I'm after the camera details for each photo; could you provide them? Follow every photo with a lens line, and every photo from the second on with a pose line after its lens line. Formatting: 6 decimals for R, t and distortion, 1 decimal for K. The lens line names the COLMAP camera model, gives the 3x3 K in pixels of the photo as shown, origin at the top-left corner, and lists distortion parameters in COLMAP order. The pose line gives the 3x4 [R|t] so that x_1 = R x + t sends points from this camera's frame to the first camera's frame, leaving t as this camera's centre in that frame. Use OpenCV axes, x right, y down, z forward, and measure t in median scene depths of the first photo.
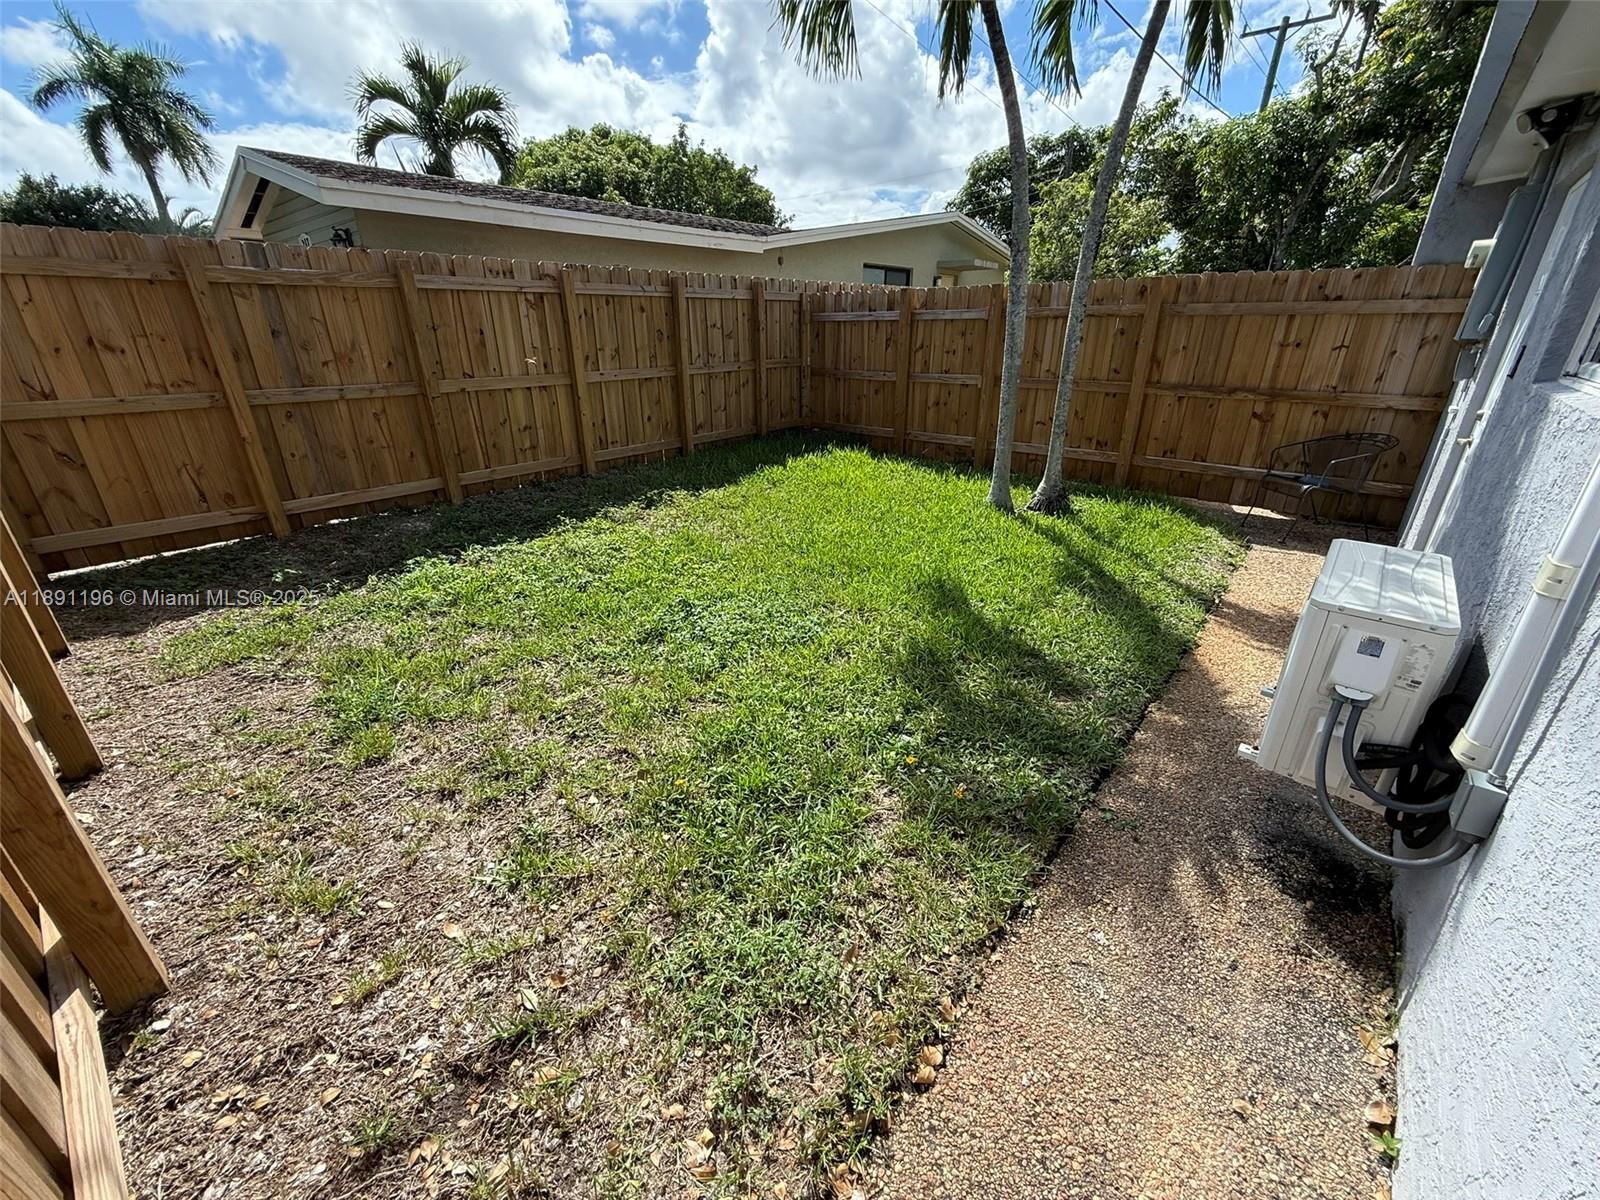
lens RADIAL K [[638.6, 0, 805.2], [0, 638.6, 600.7], [0, 0, 1]] dist [-0.000539, 0.000397]
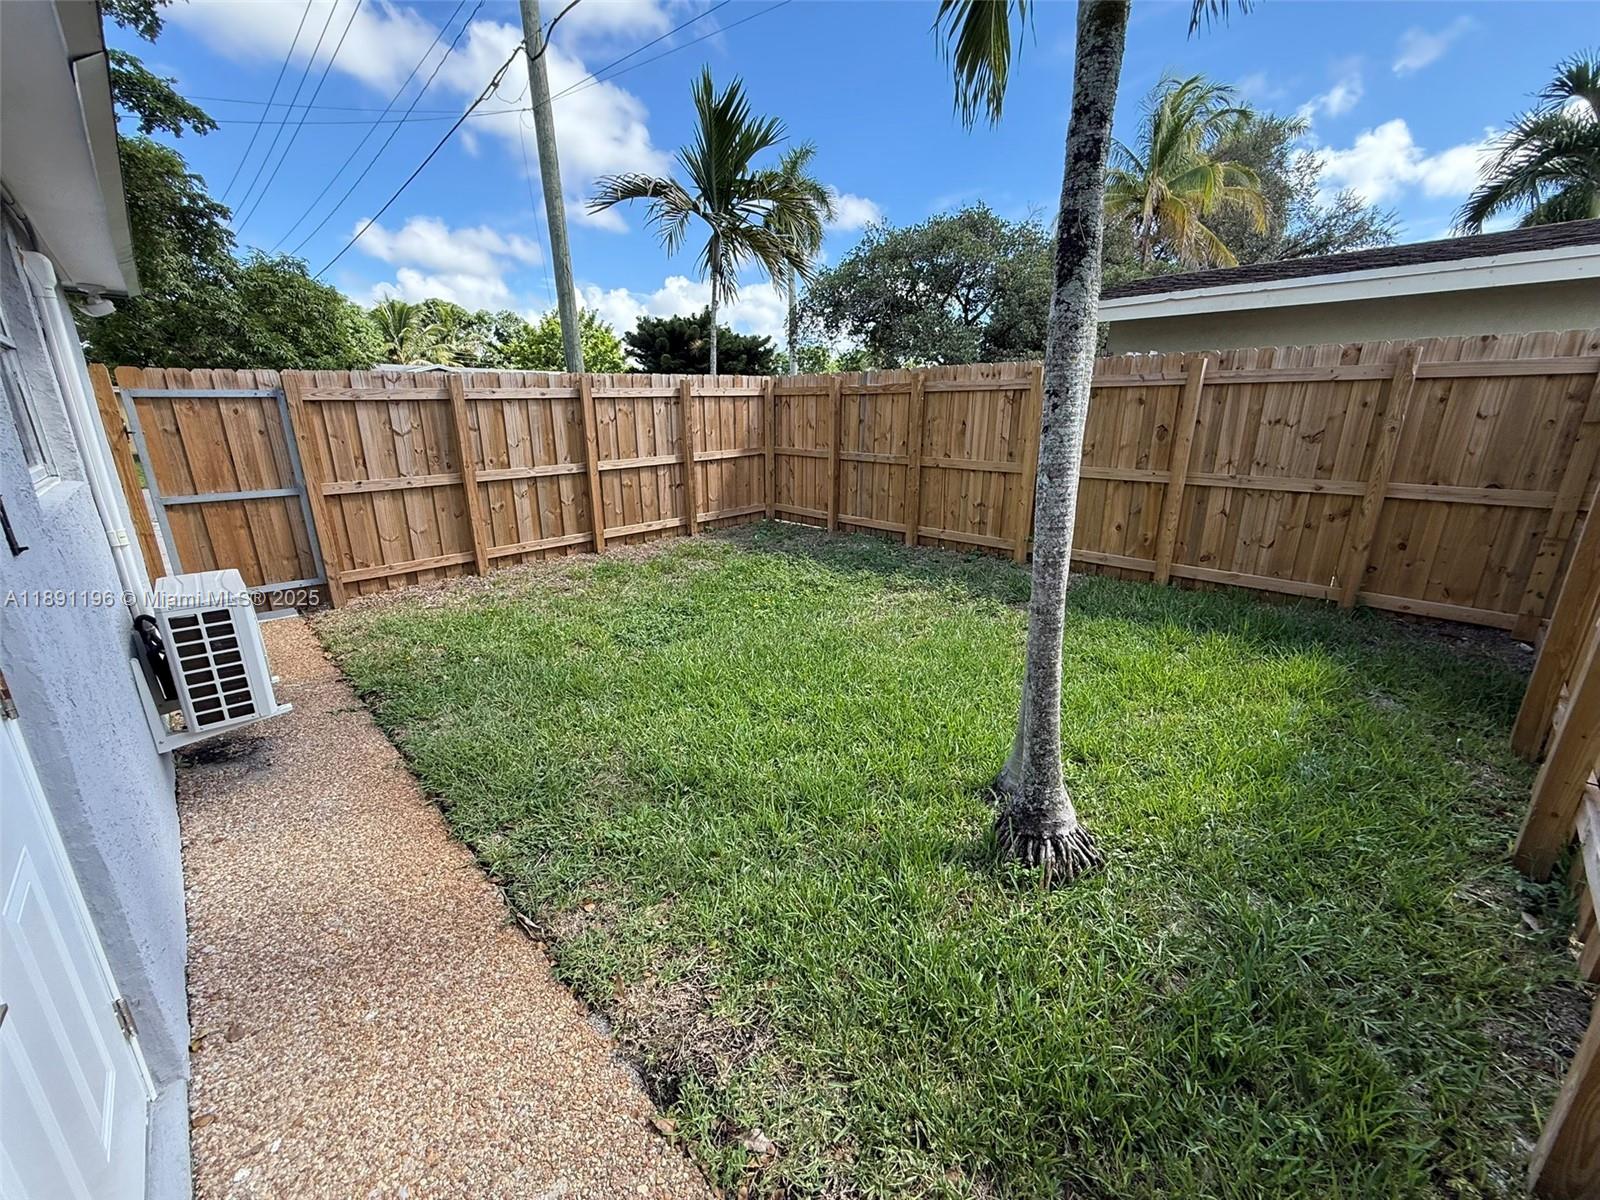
lens RADIAL K [[638.6, 0, 799.7], [0, 638.6, 600.6], [0, 0, 1]] dist [-0.000539, 0.000397]
pose [[-0.092034, 0.286659, -0.953602, 0.437942], [-0.394516, 0.868799, 0.299242, -0.204664], [0.914268, 0.403752, 0.033132, 0.450864]]
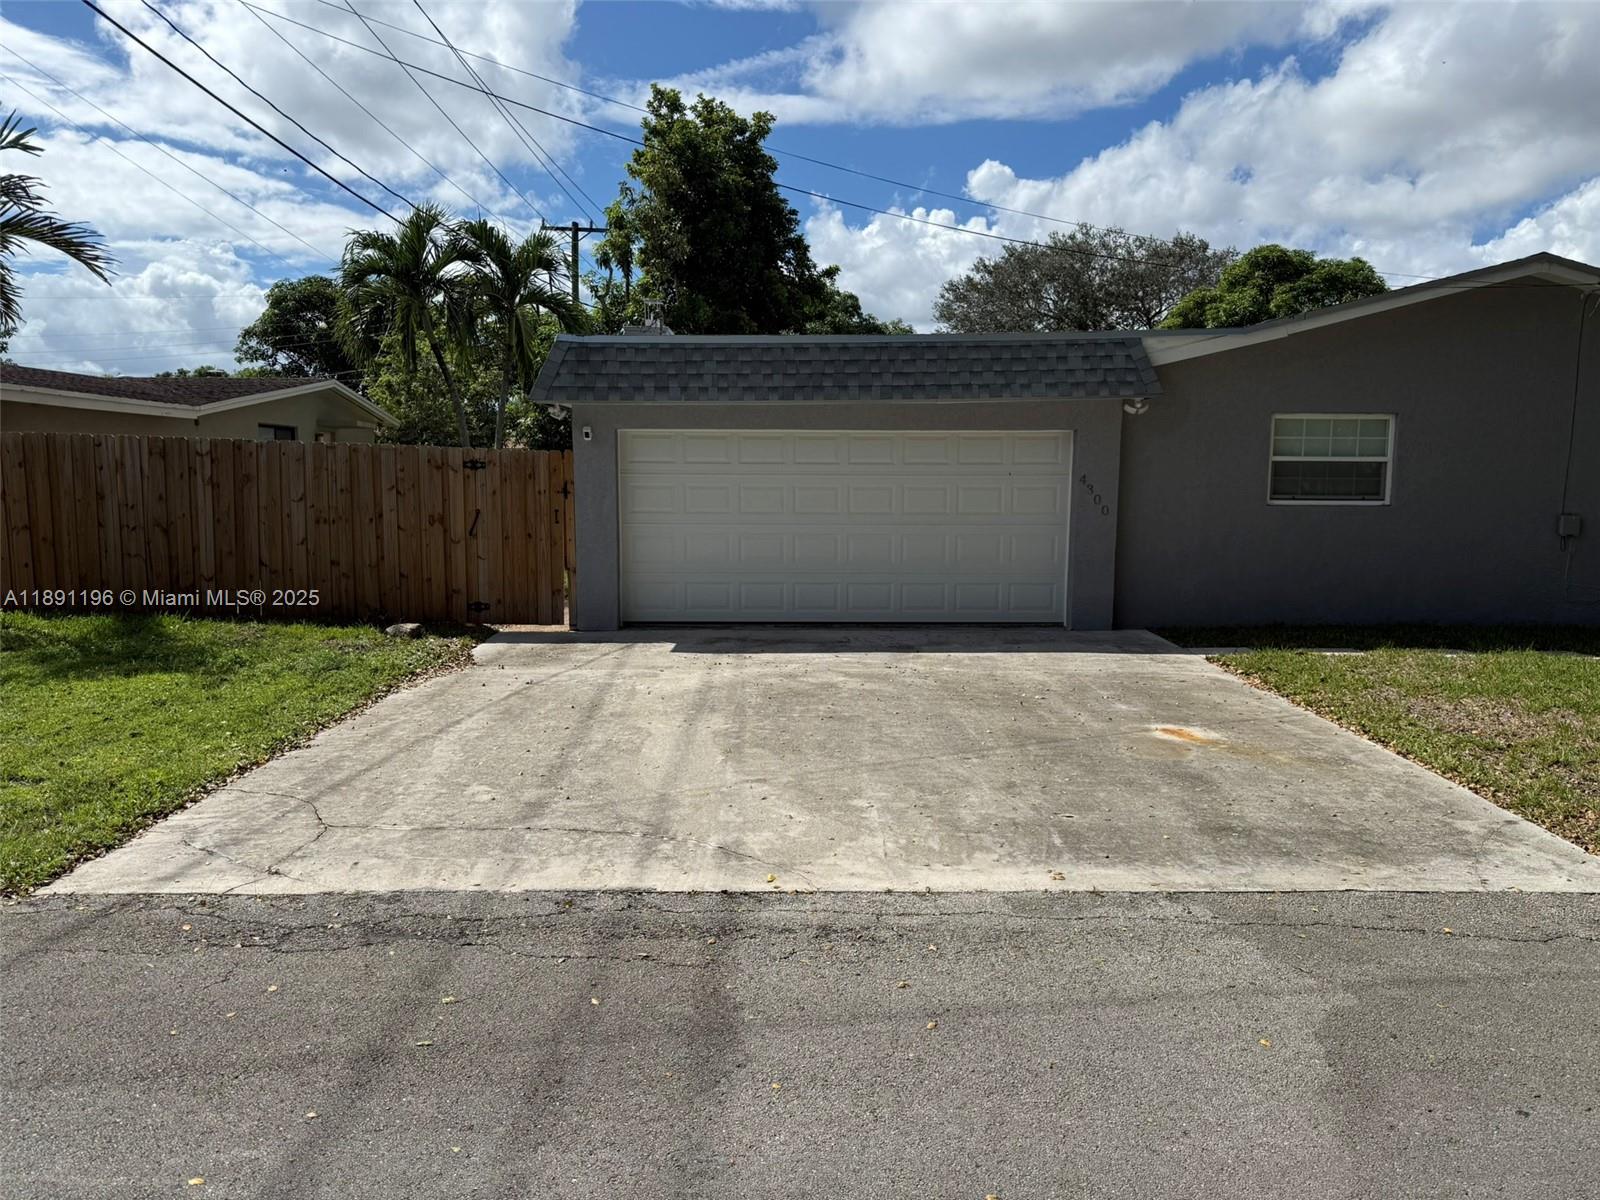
lens RADIAL K [[1094.2, 0, 798.9], [0, 1094.2, 607.7], [0, 0, 1]] dist [0.045614, -0.051327]
pose [[0.752031, -0.070233, 0.655375, -0.396686], [0.252013, 0.949398, -0.187438, 0.280402], [-0.609047, 0.306122, 0.731677, -0.674689]]
